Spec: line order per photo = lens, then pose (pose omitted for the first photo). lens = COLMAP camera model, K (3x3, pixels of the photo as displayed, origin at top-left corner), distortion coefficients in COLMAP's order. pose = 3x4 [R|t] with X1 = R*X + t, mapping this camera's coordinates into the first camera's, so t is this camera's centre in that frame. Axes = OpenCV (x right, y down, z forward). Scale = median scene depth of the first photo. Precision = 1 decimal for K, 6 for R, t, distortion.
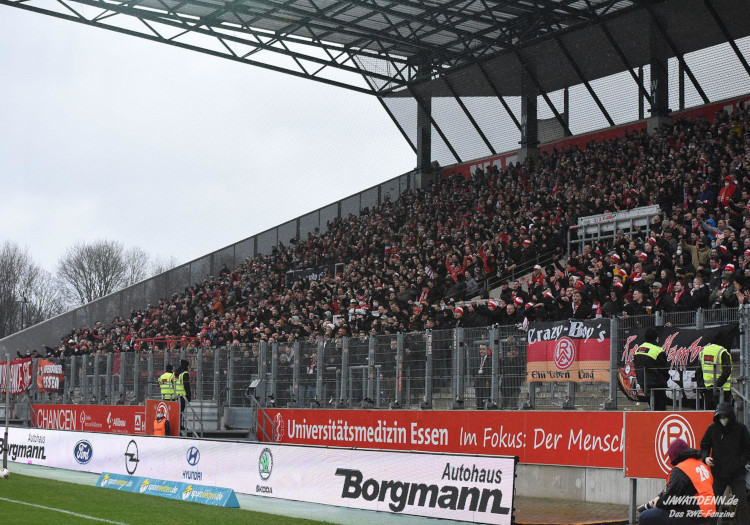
lens RADIAL K [[1551.2, 0, 366.9], [0, 1551.2, 262.4], [0, 0, 1]] dist [-0.193464, 0.000000]
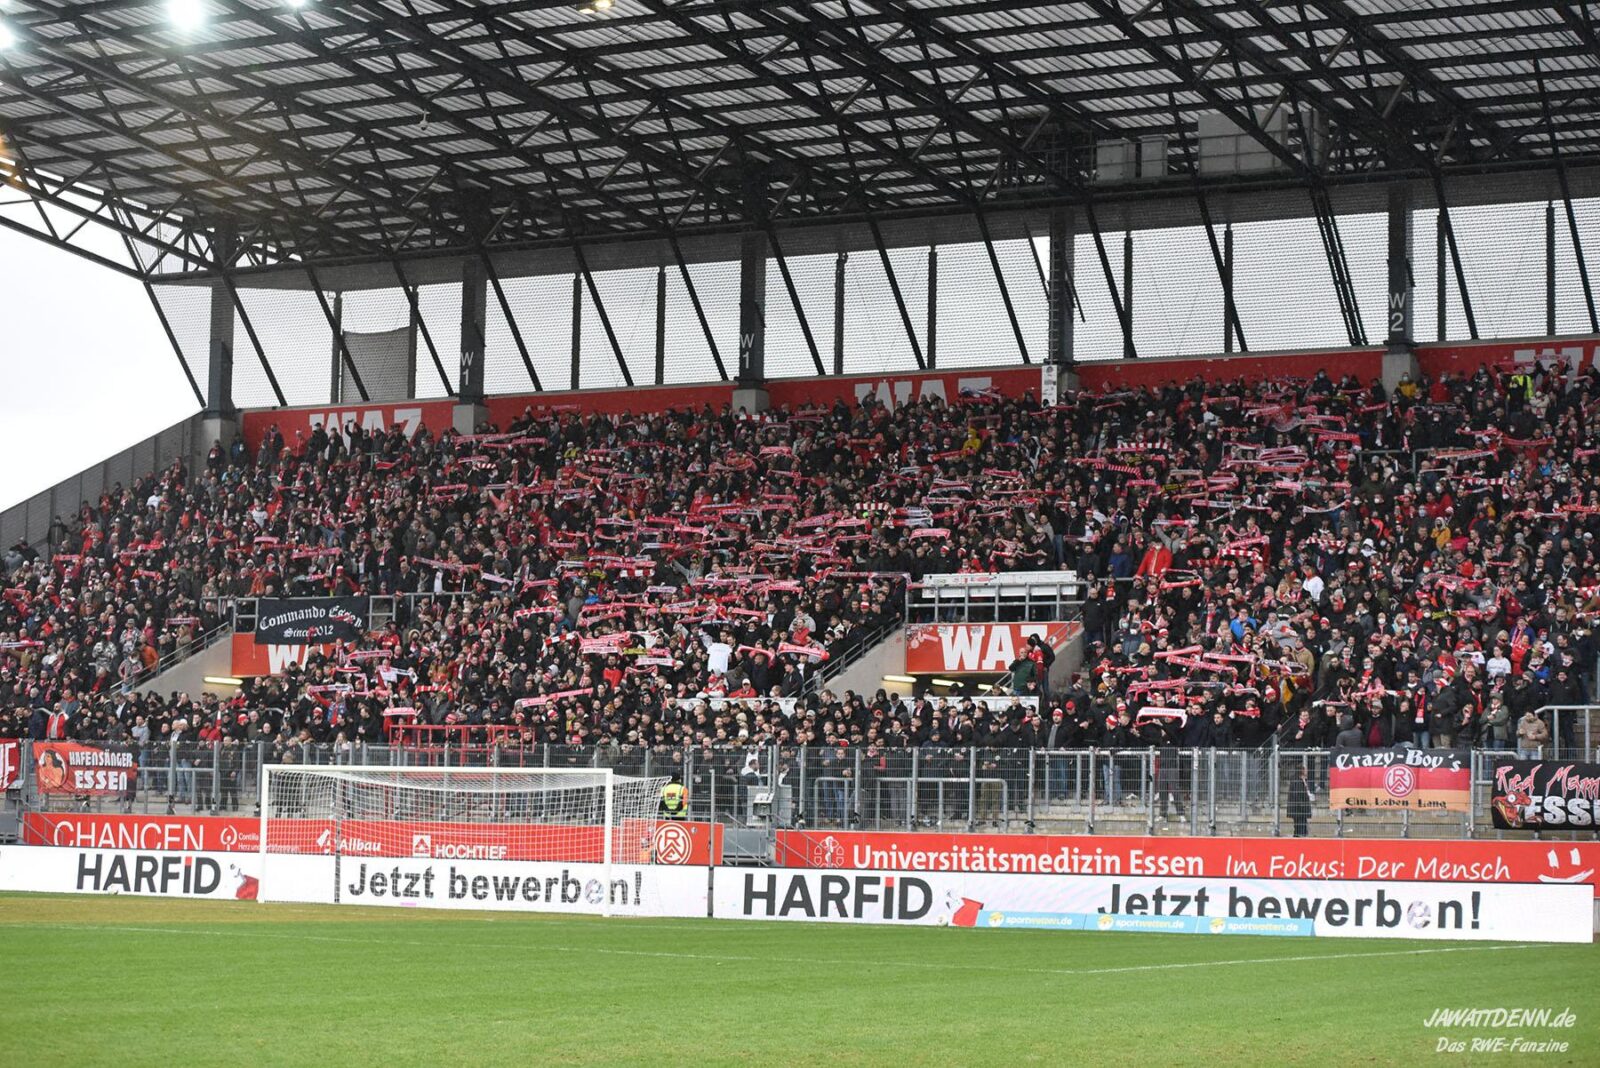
lens RADIAL K [[3306.8, 0, 804.2], [0, 3306.8, 535.3], [0, 0, 1]] dist [-0.154180, 0.000000]
pose [[0.839513, 0.047902, 0.541223, -1.129515], [-0.057699, 0.998333, 0.001140, -0.066399], [-0.540267, -0.032185, 0.840878, -0.471845]]
